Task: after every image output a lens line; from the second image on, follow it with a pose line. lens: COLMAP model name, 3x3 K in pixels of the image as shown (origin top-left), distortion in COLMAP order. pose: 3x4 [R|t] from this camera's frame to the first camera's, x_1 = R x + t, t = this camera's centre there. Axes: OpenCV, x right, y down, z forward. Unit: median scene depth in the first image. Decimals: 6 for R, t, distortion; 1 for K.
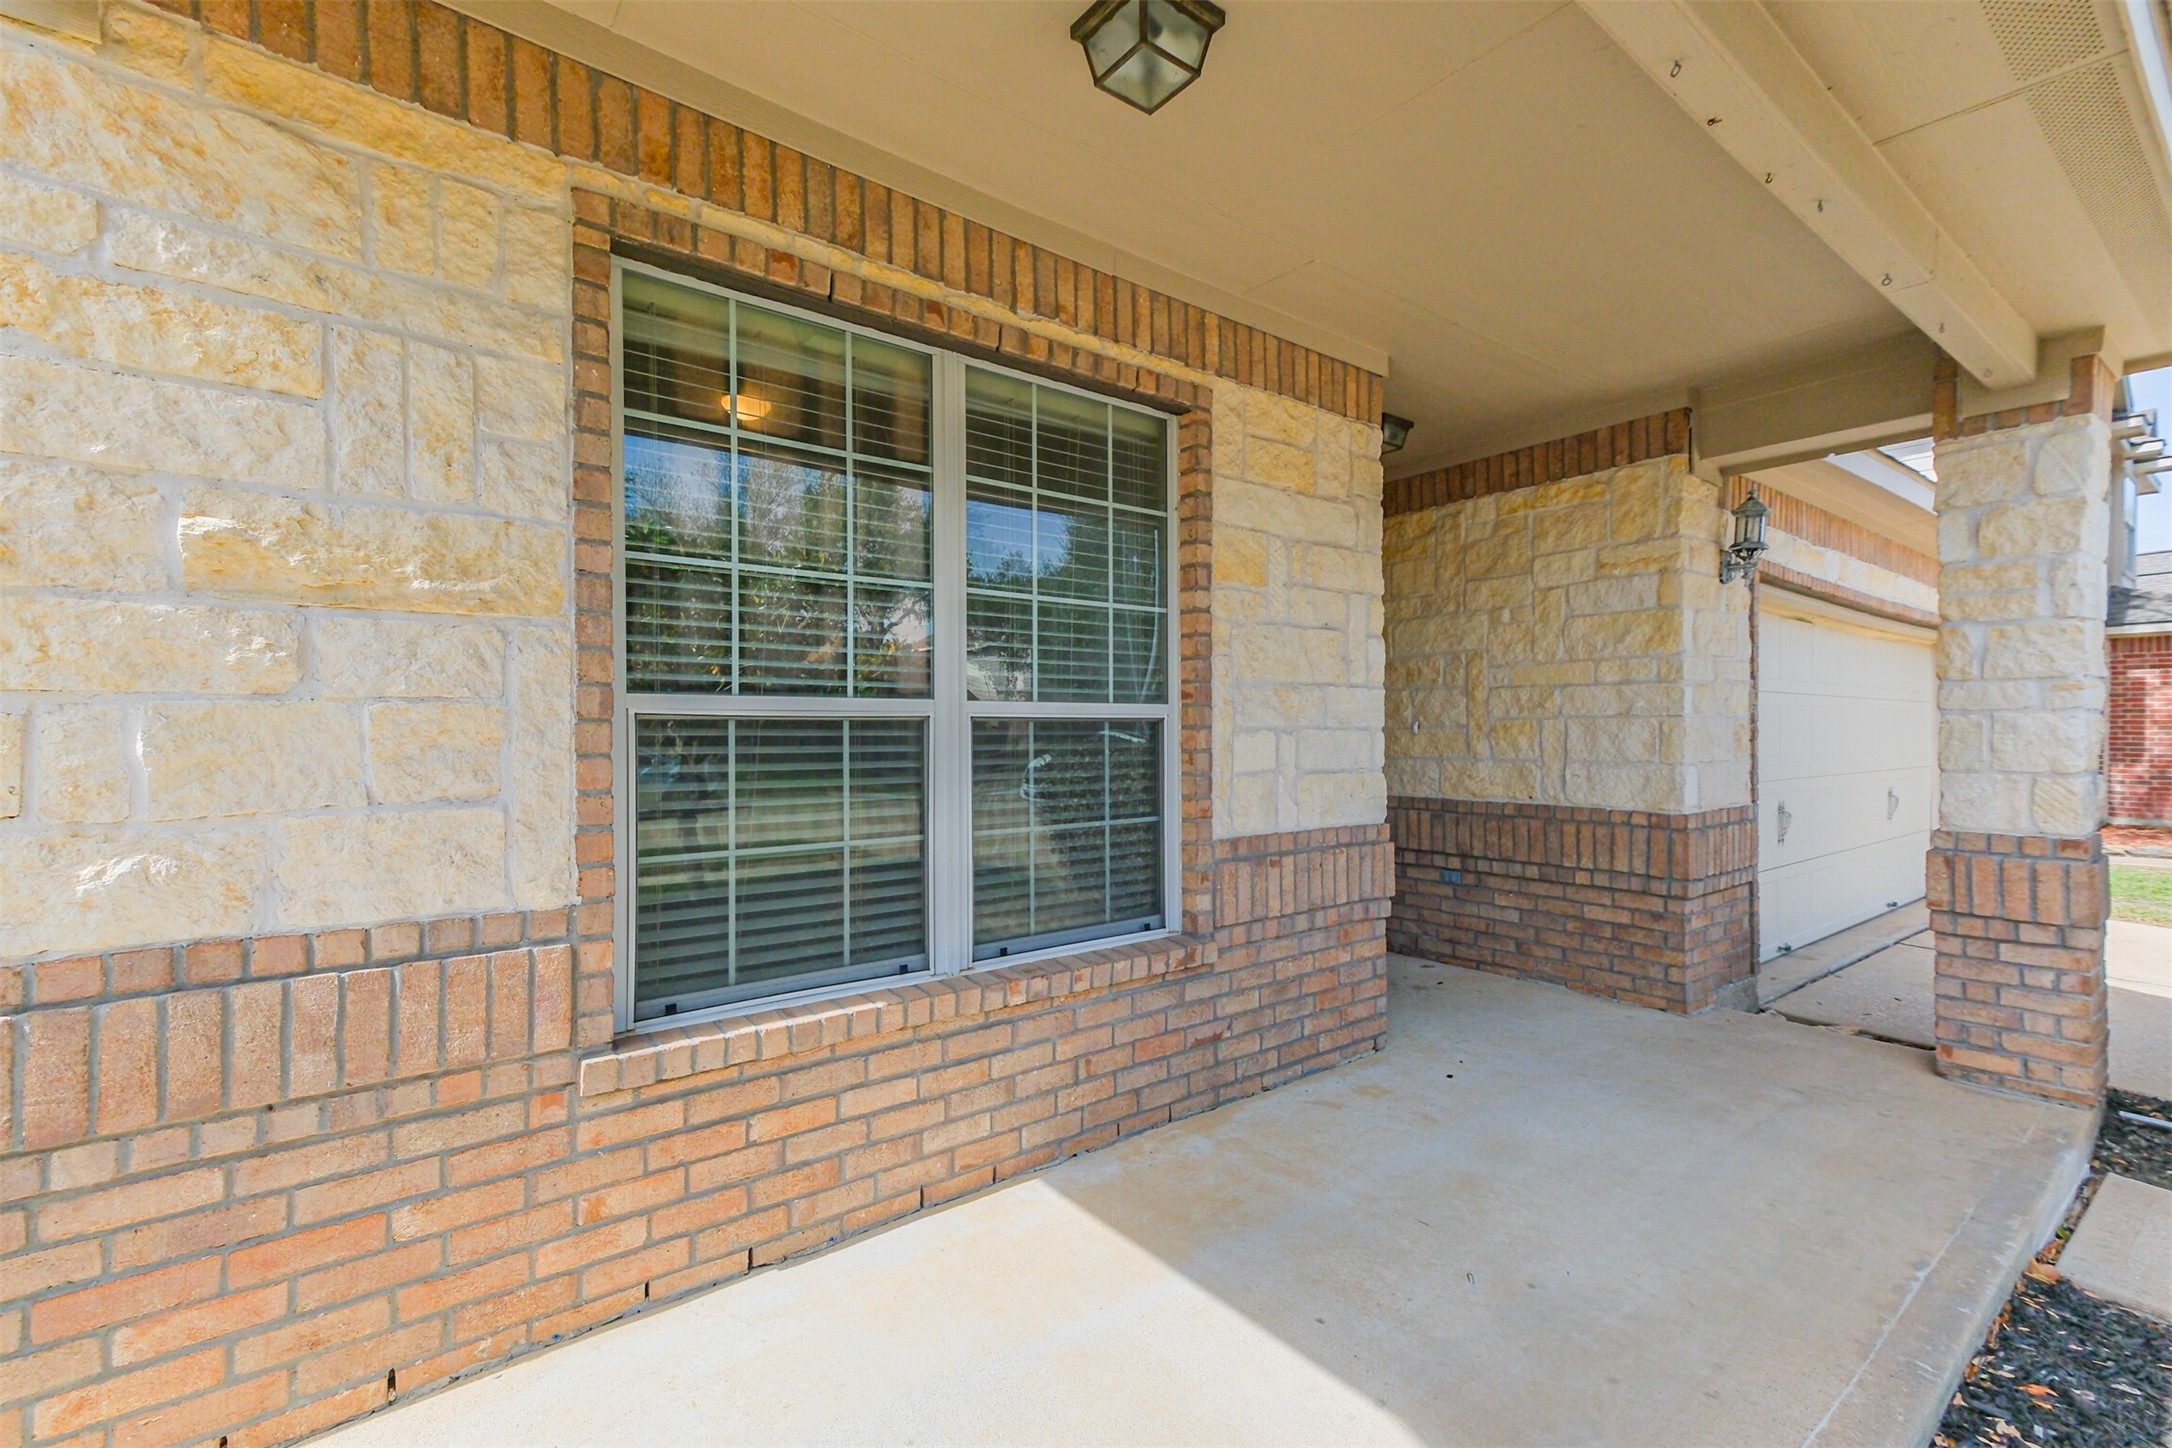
lens RADIAL K [[928.5, 0, 1080.0], [0, 928.5, 736.6], [0, 0, 1]] dist [0.026300, 0.000048]
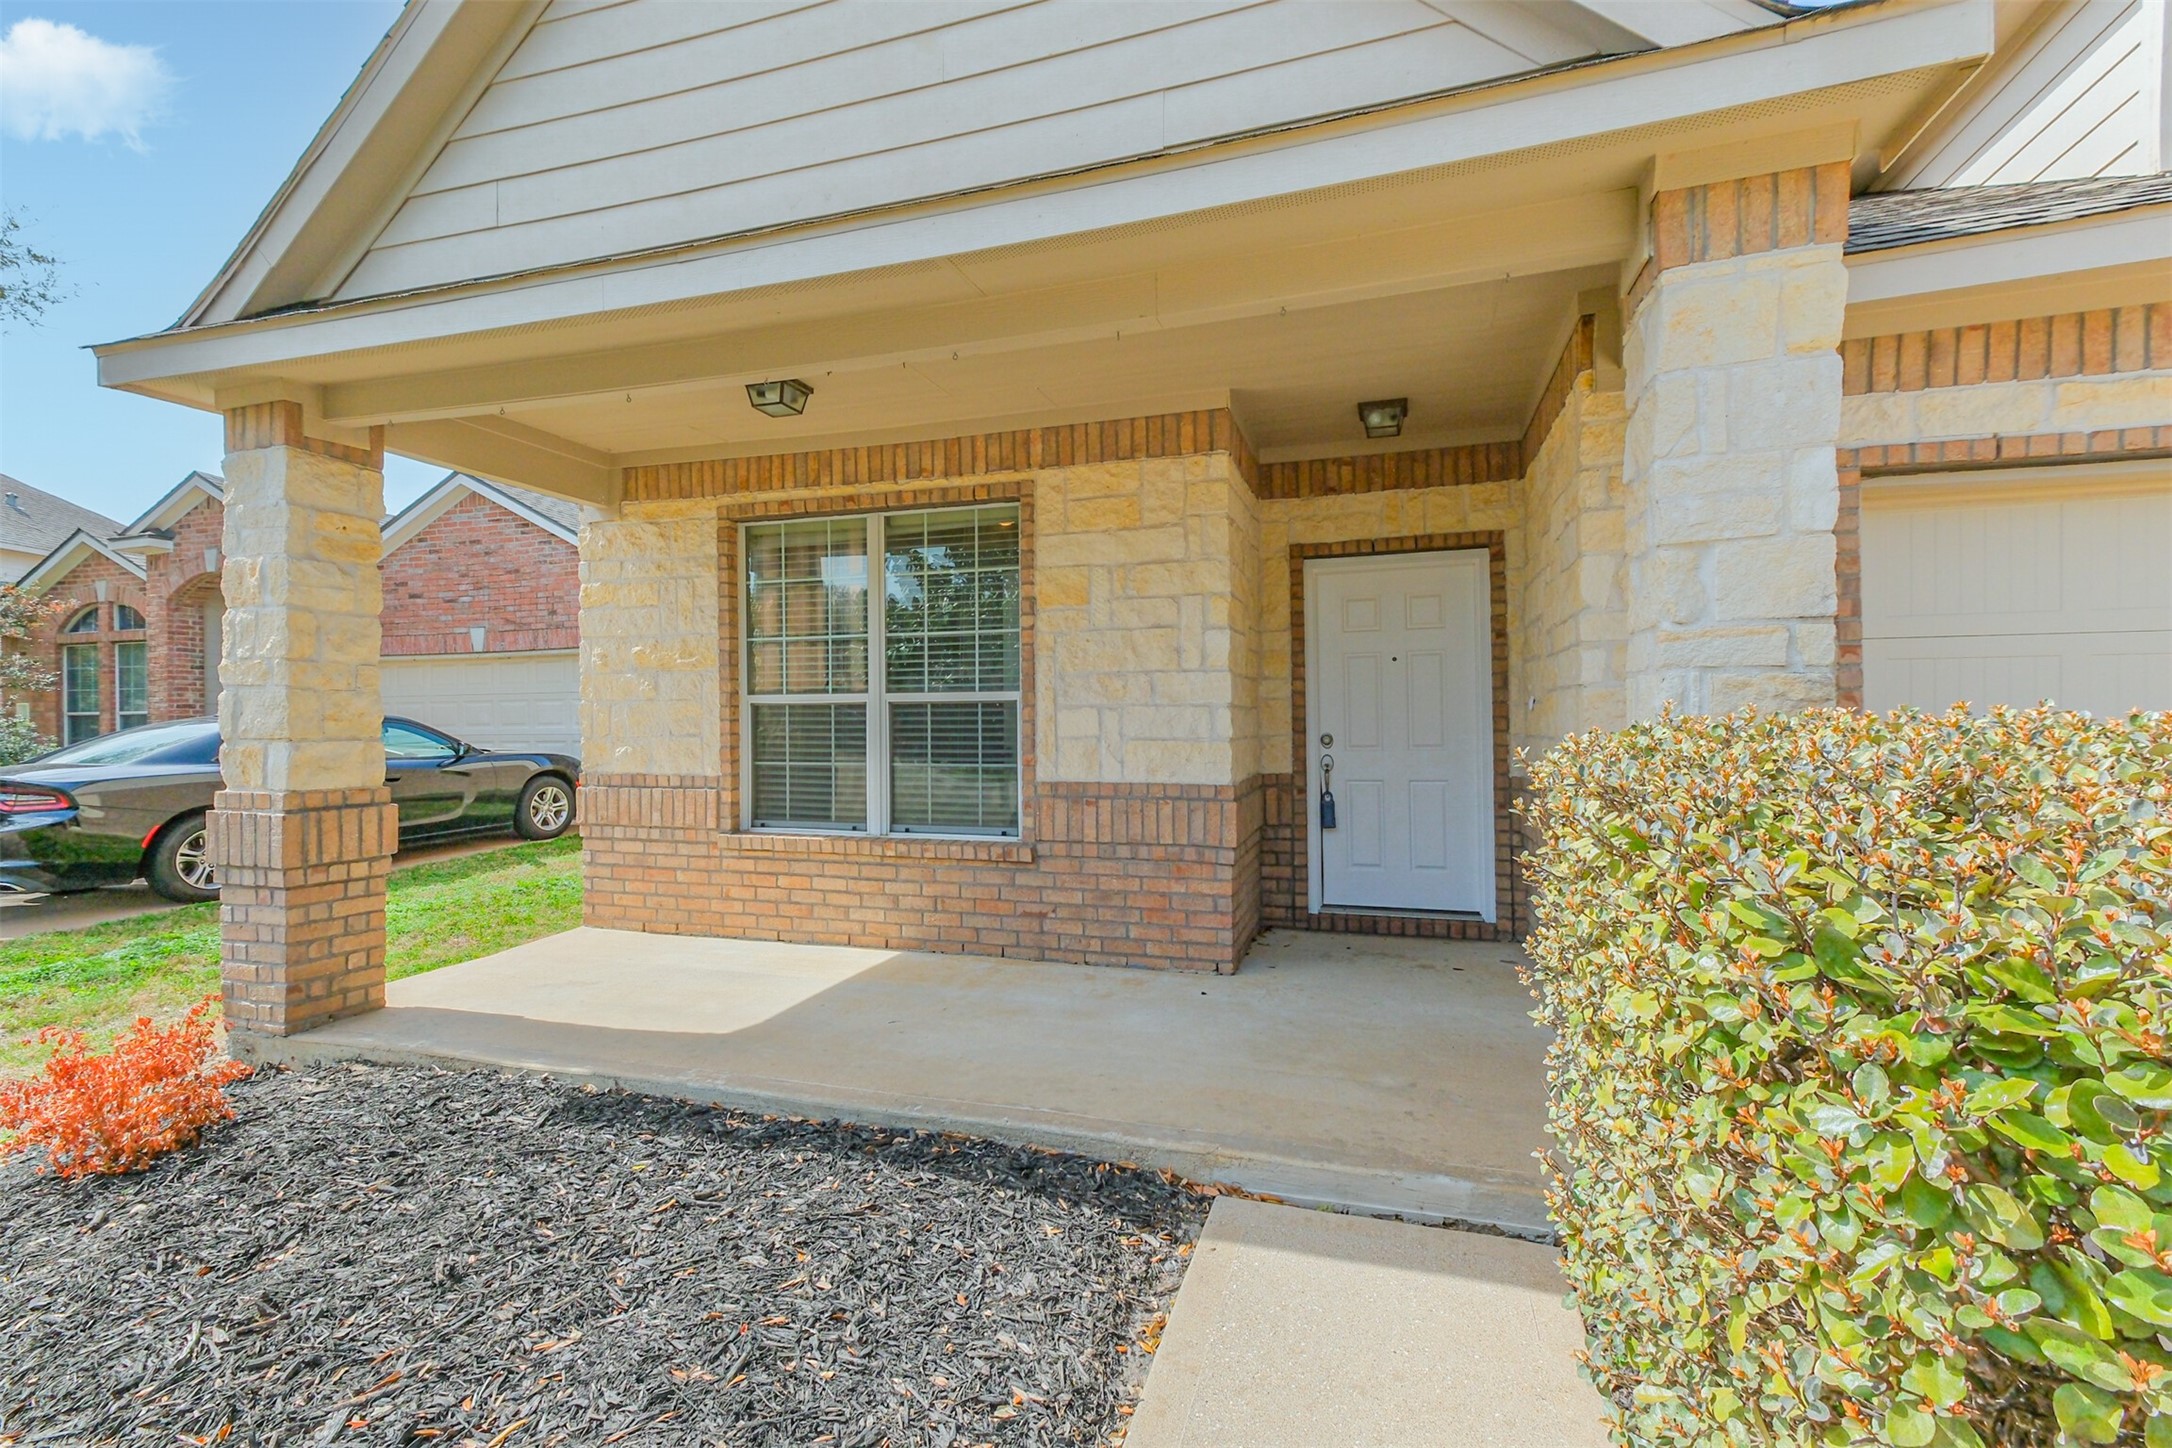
lens RADIAL K [[955.4, 0, 1087.5], [0, 955.4, 719.4], [0, 0, 1]] dist [0.029603, -0.000013]
pose [[0.570946, 0.005194, -0.820972, 1.689122], [0.001189, 0.999974, 0.007154, 0.000984], [0.820987, -0.005061, 0.570924, 0.222508]]
